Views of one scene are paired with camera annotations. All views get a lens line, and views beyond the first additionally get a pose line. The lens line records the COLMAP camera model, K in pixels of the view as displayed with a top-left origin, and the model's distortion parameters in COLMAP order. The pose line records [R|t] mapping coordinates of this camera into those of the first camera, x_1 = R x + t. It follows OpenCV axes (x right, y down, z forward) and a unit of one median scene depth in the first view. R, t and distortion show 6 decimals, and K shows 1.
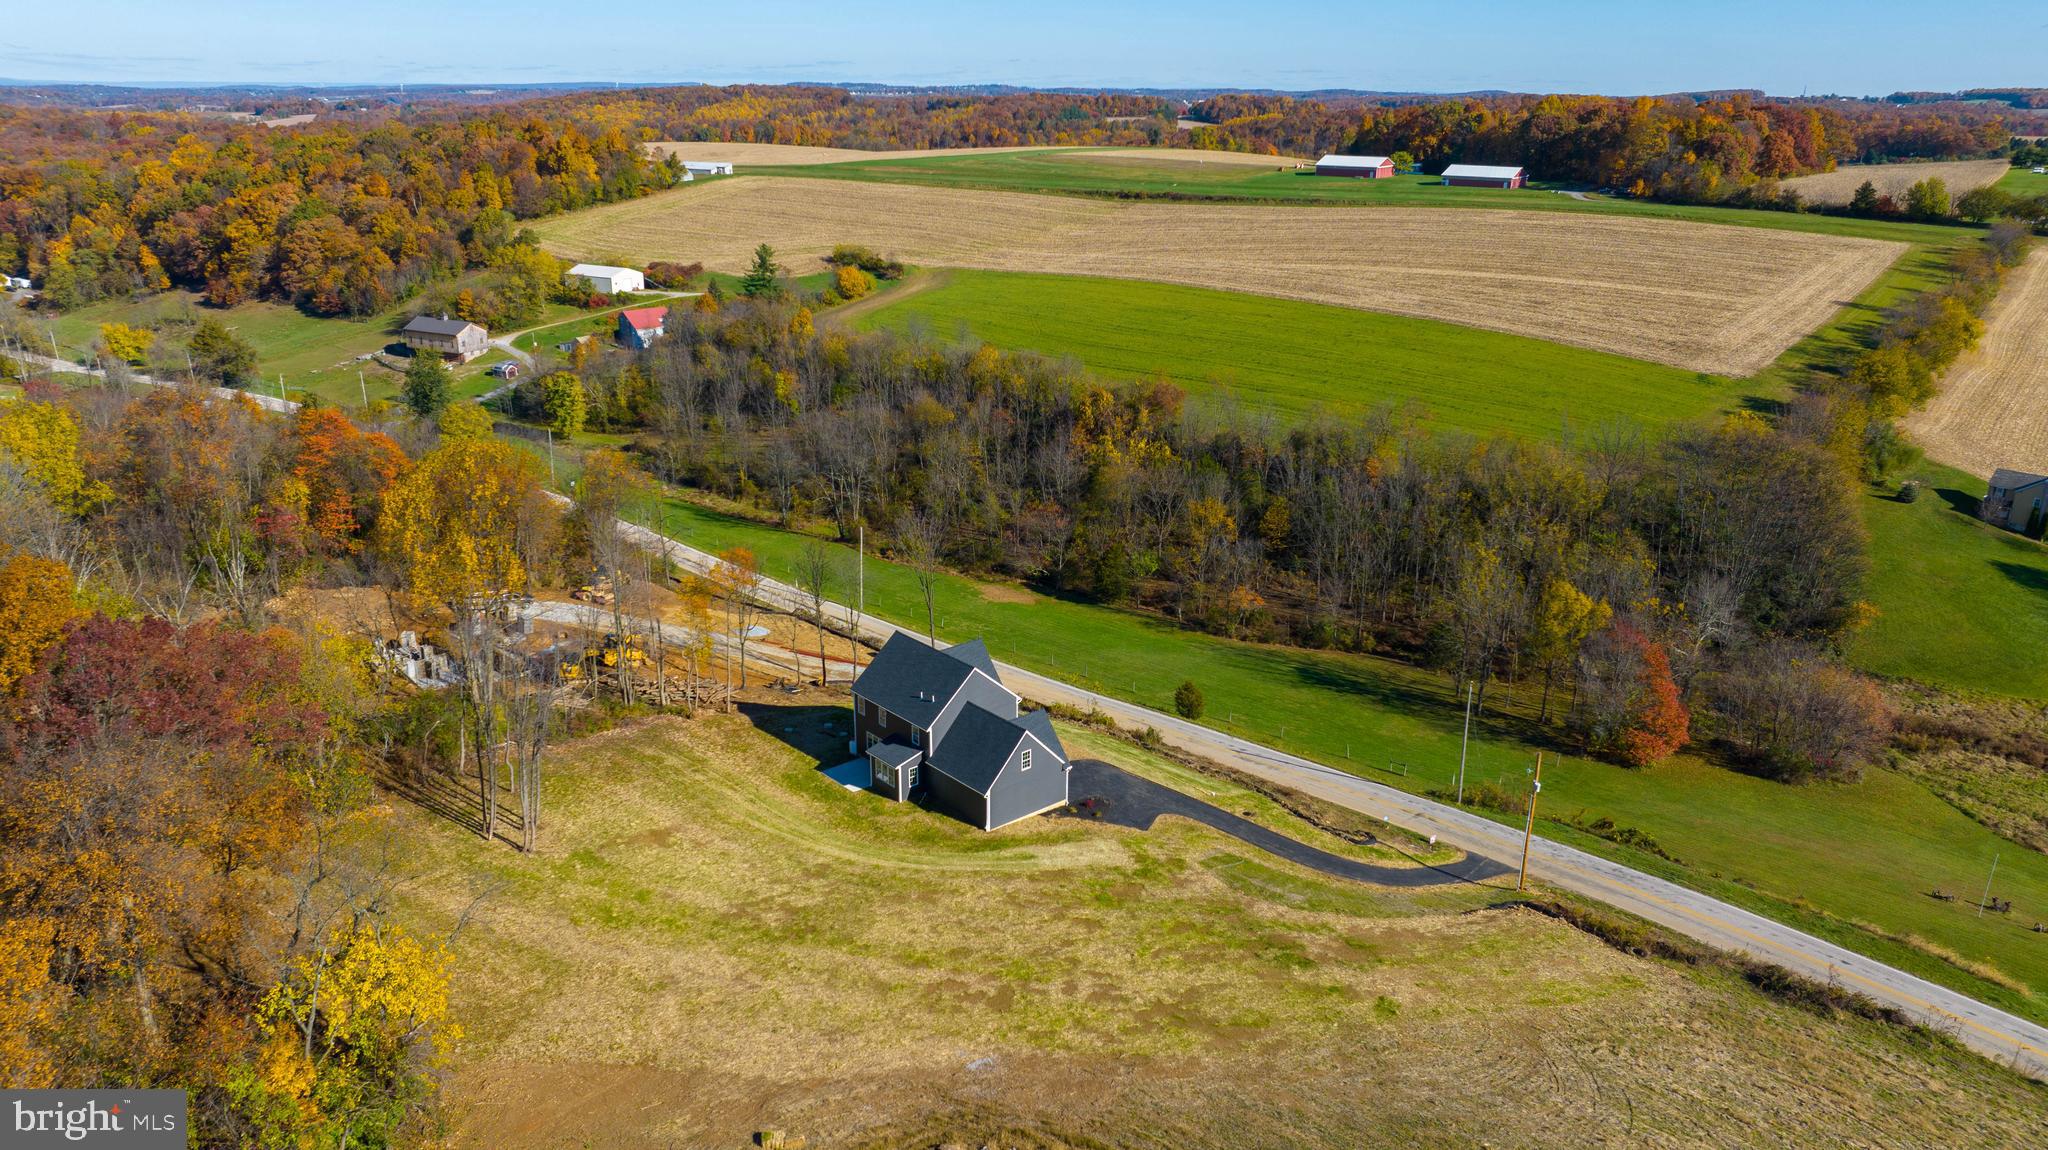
lens RADIAL K [[1427.7, 0, 1024.0], [0, 1427.7, 575.0], [0, 0, 1]] dist [-0.071918, 0.075903]
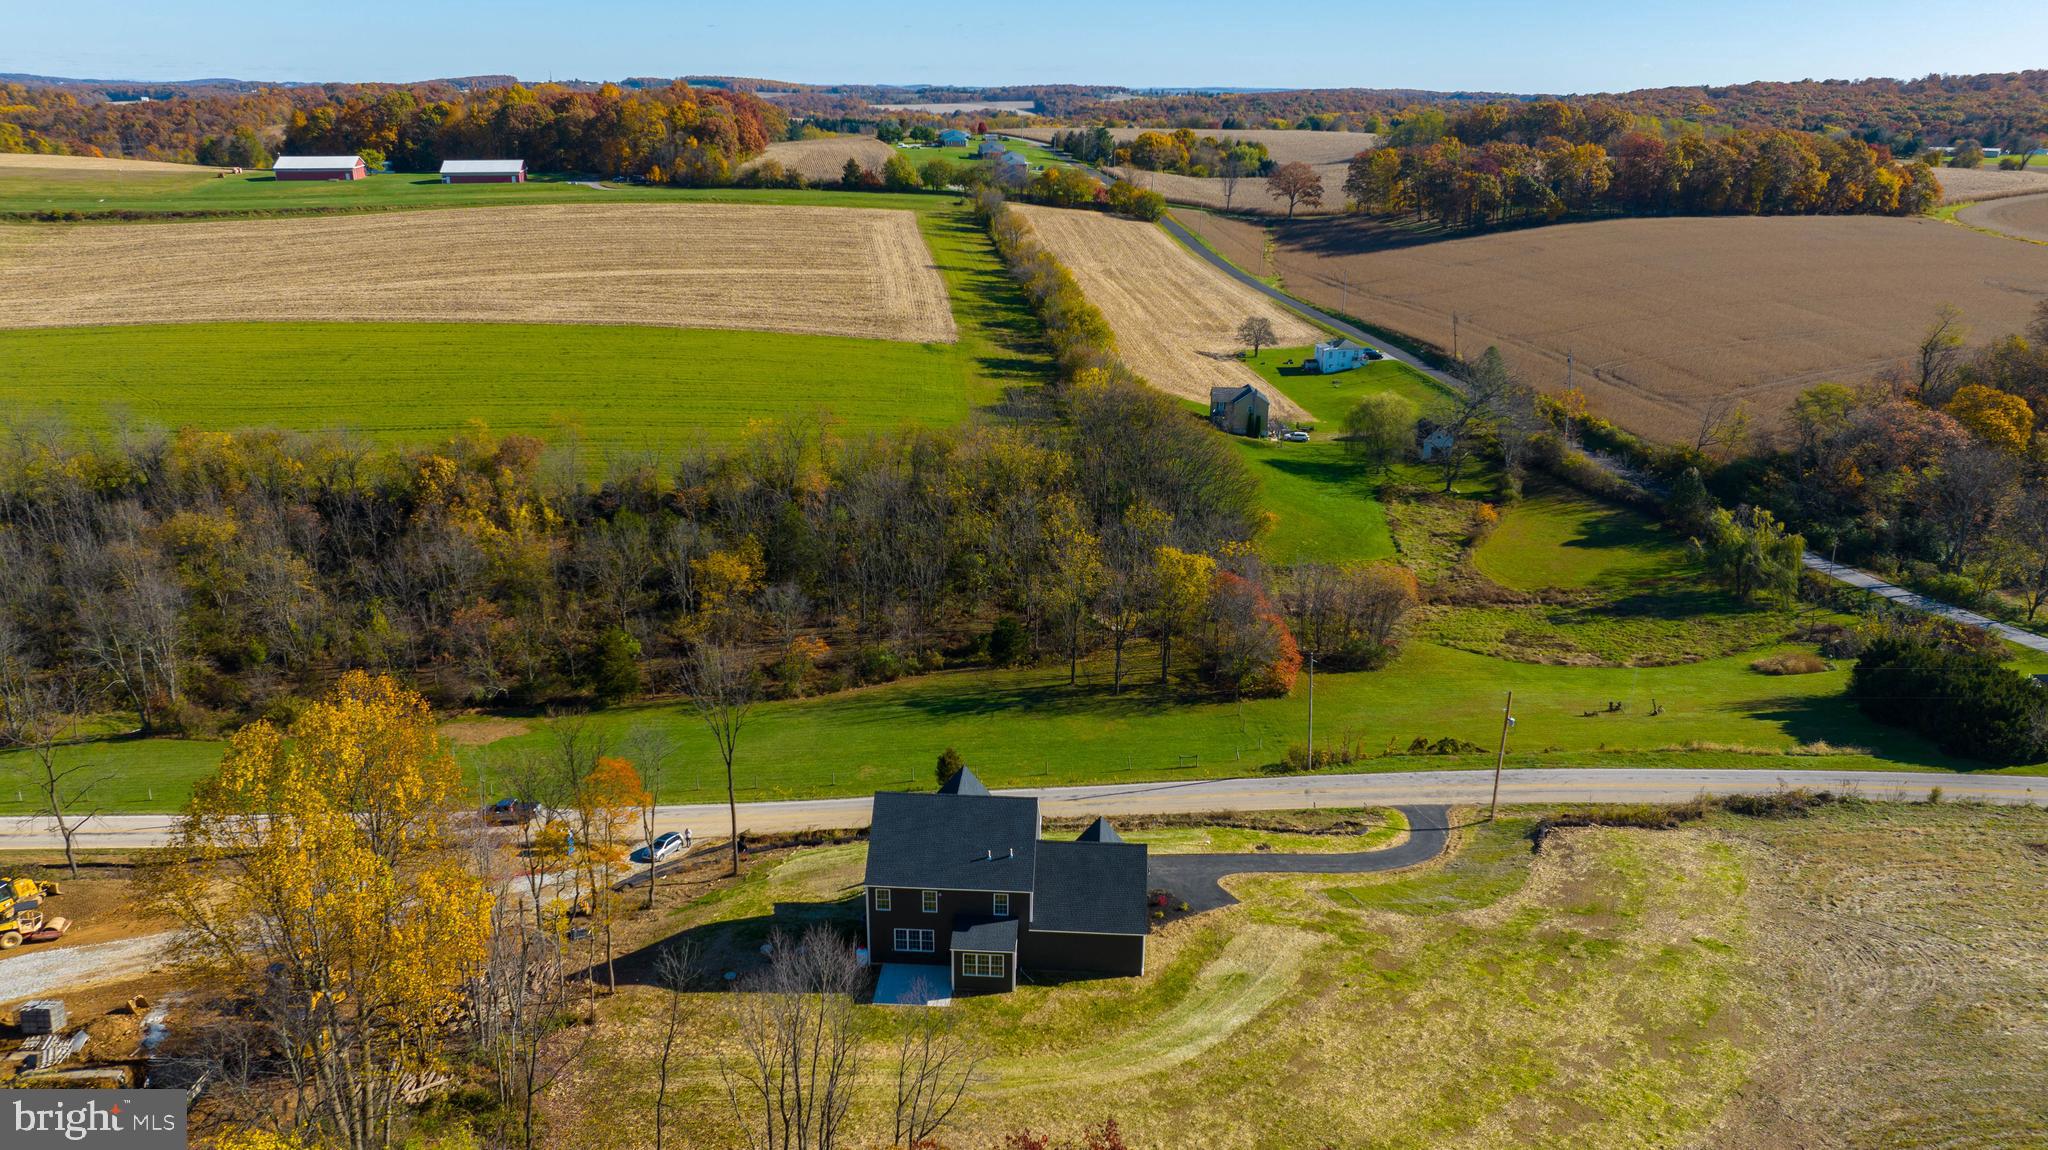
lens RADIAL K [[1427.7, 0, 1024.0], [0, 1427.7, 575.0], [0, 0, 1]] dist [-0.071918, 0.075903]
pose [[0.698581, -0.231486, 0.677052, -0.138495], [0.225888, 0.969181, 0.098295, -0.034654], [-0.678940, 0.084270, 0.729341, 0.097681]]
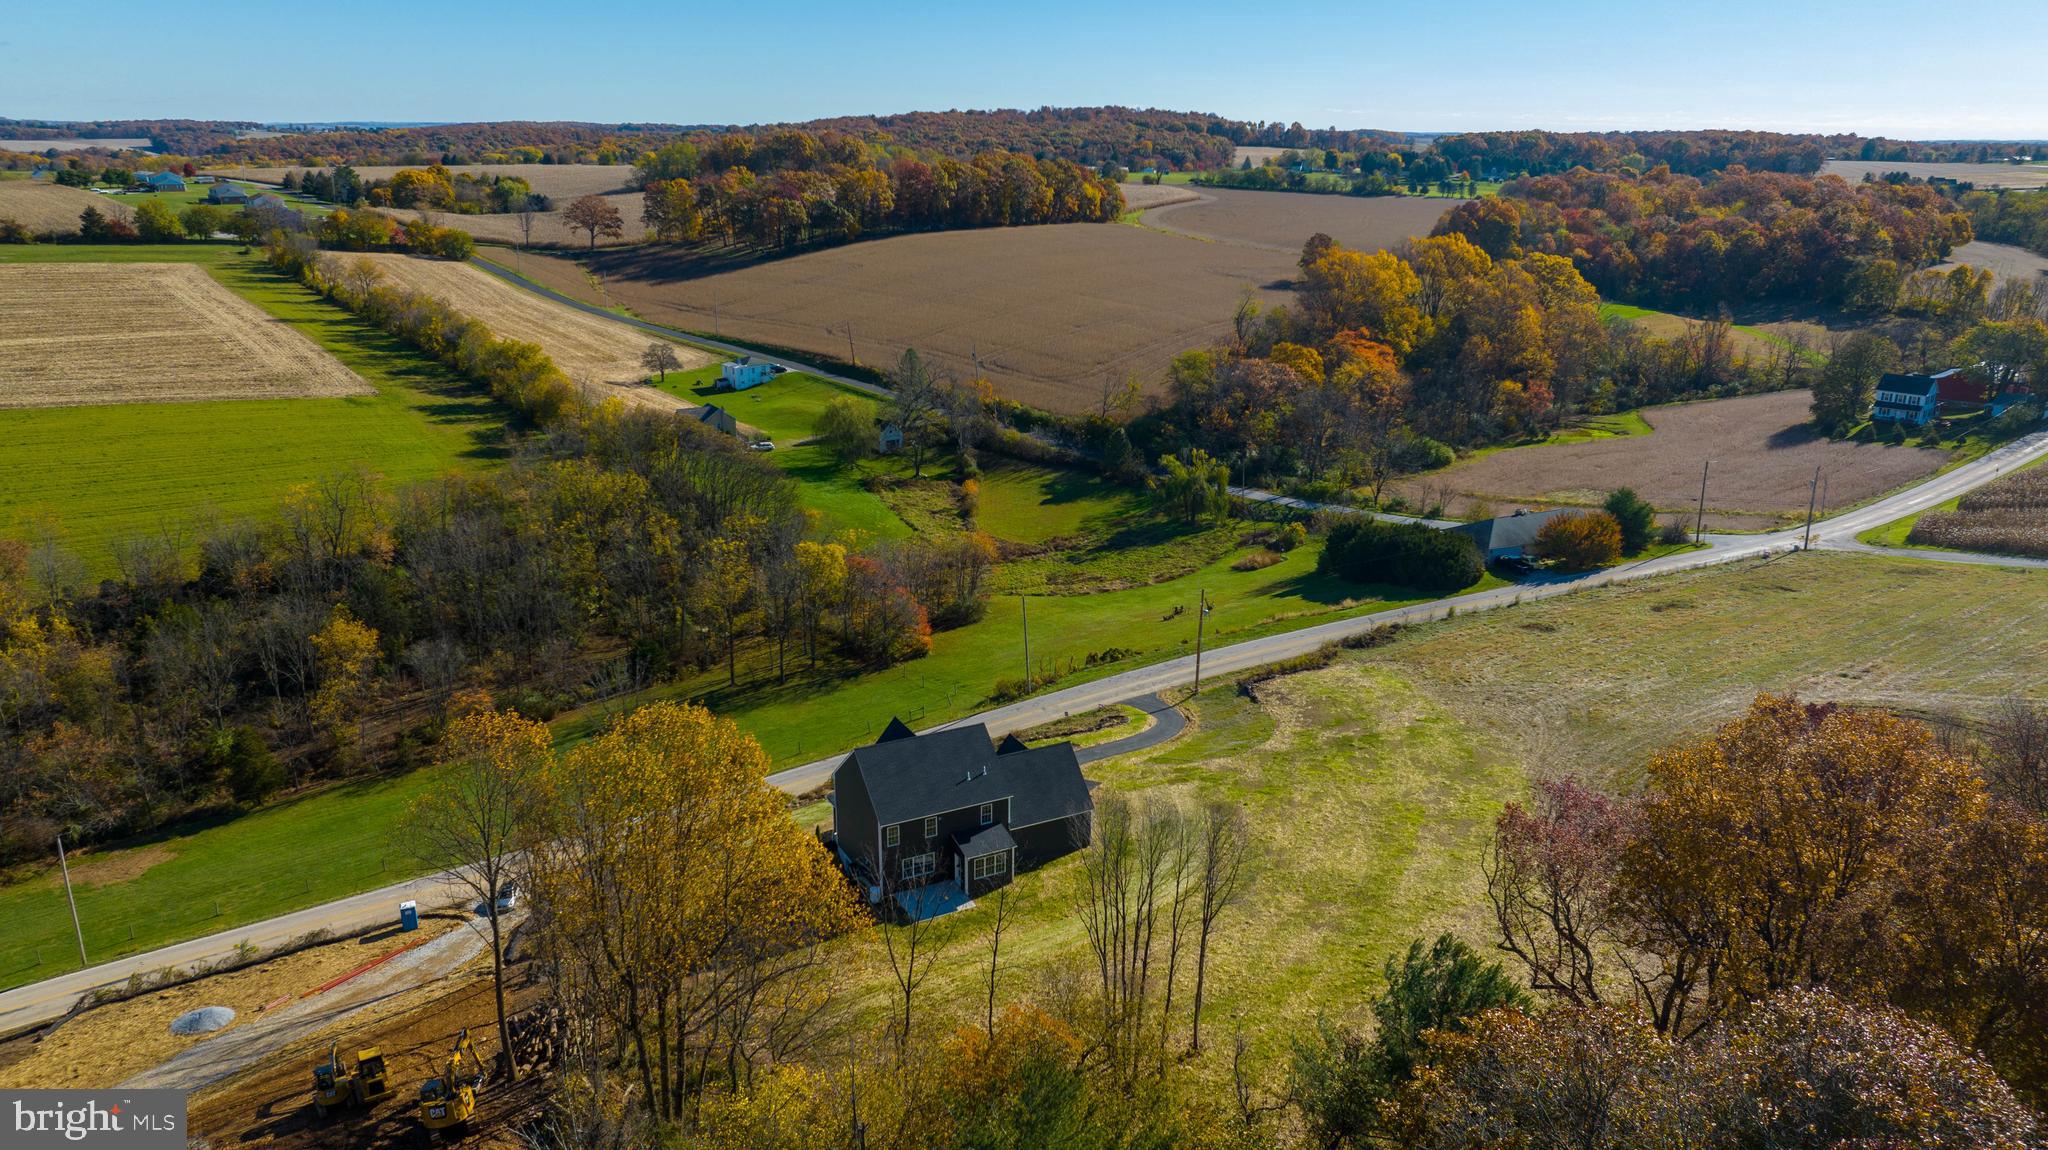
lens RADIAL K [[1420.7, 0, 1026.5], [0, 1420.7, 571.5], [0, 0, 1]] dist [-0.026918, 0.003624]
pose [[0.216945, -0.294184, 0.930801, -0.220438], [0.306909, 0.925714, 0.221044, -0.057676], [-0.926683, 0.237717, 0.291116, 0.163844]]
